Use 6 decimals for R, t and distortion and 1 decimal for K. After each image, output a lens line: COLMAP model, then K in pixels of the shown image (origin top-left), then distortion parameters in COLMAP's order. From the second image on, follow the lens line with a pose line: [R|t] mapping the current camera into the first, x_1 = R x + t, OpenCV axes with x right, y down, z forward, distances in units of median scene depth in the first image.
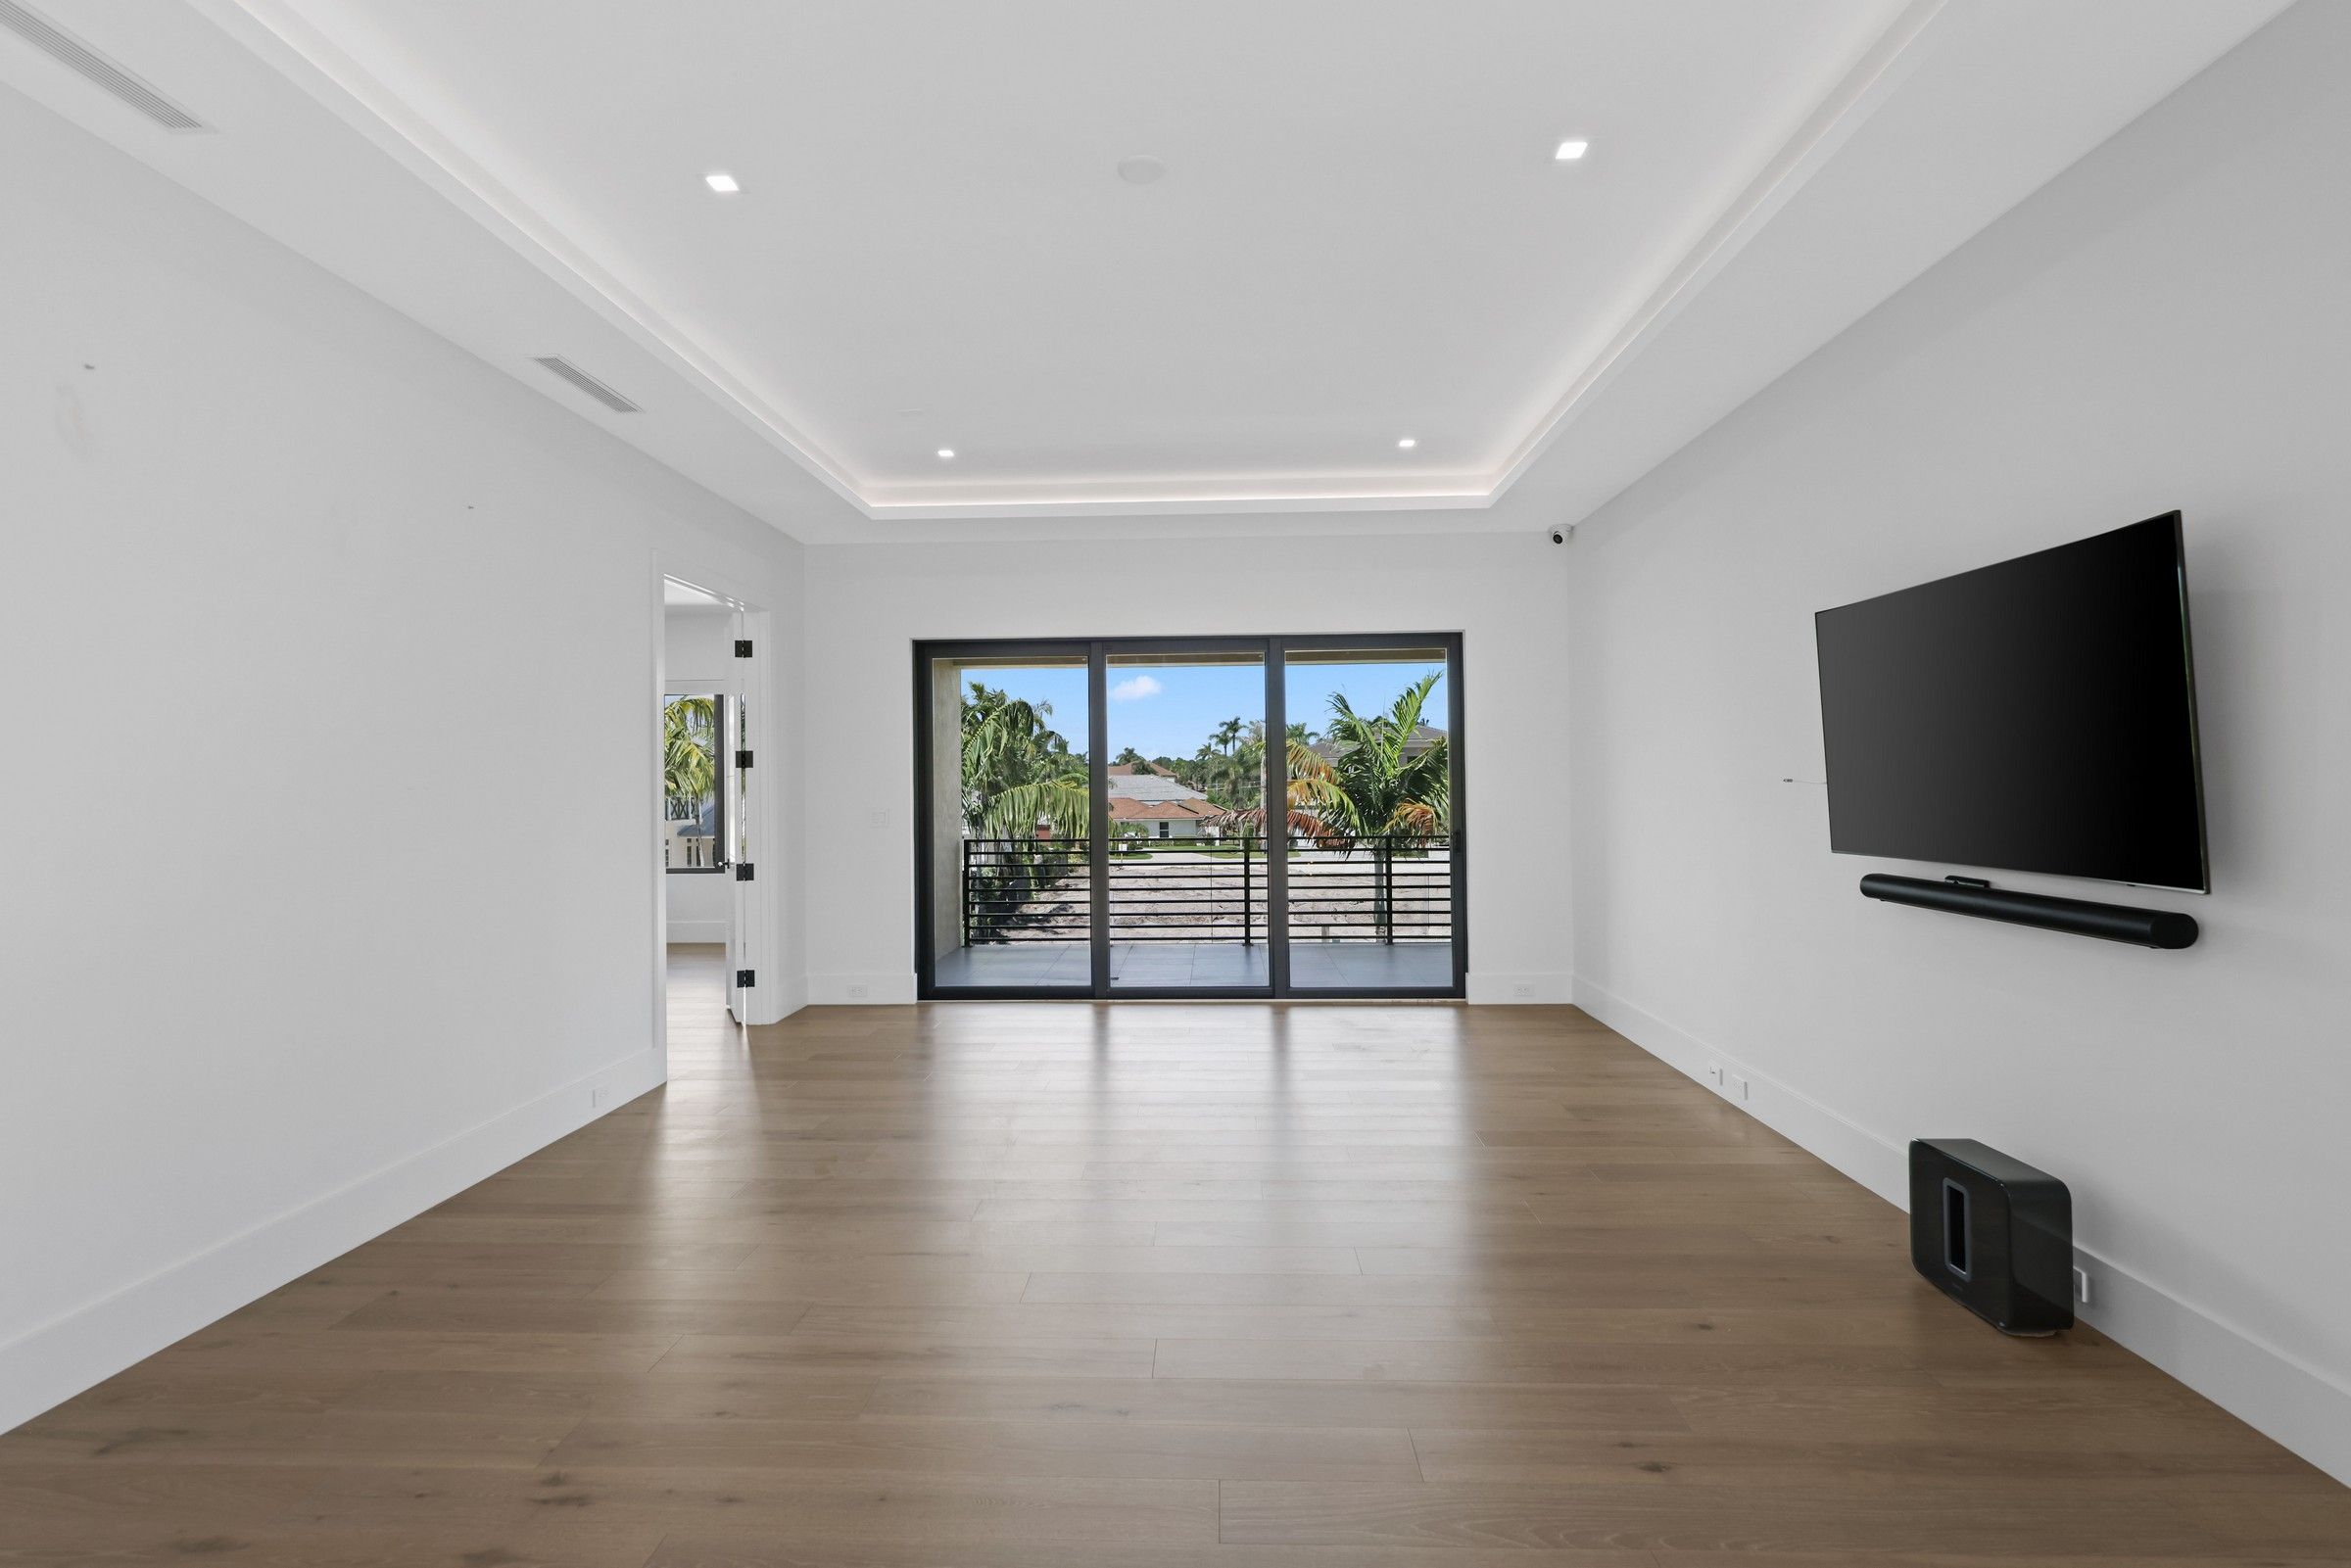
lens RADIAL K [[1098.9, 0, 1175.2], [0, 1098.9, 767.6], [0, 0, 1]] dist [0.012891, 0.000139]
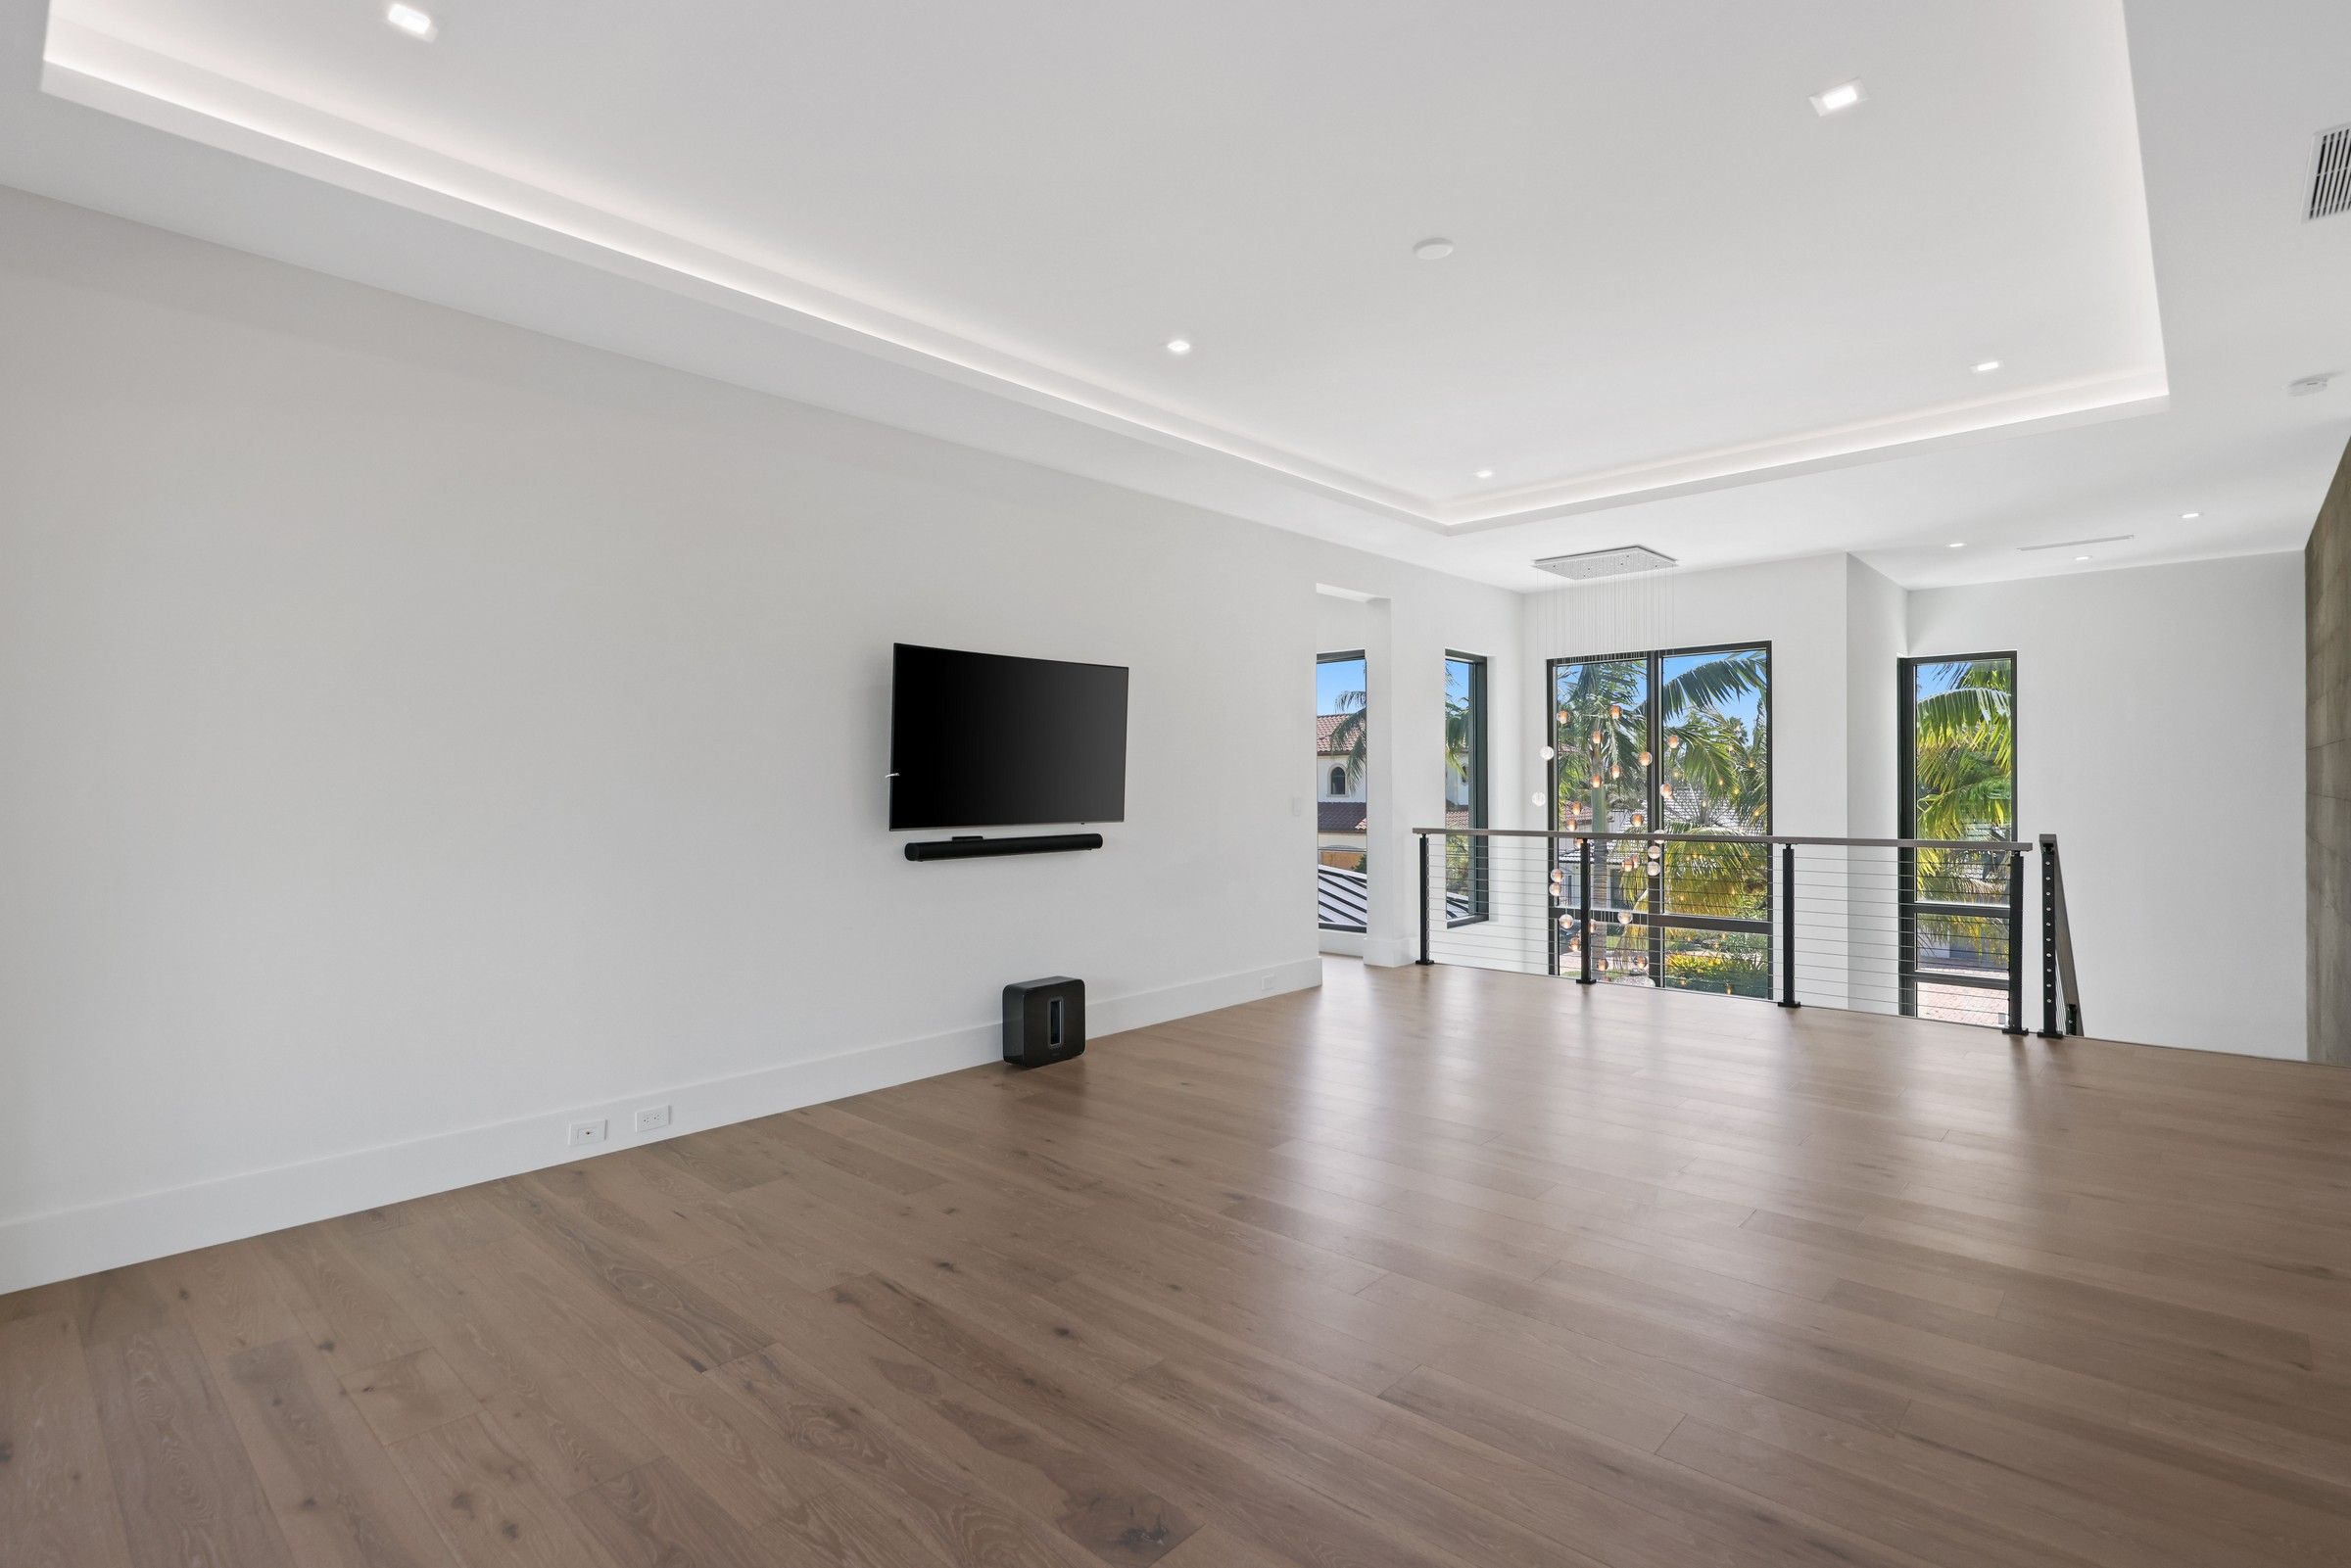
lens RADIAL K [[1118.5, 0, 1168.1], [0, 1118.5, 793.3], [0, 0, 1]] dist [-0.000356, 0.000144]
pose [[-0.754256, 0.006408, 0.656550, -0.262631], [0.000741, 0.999960, -0.008908, 0.023395], [-0.656581, -0.006232, -0.754230, 0.928509]]
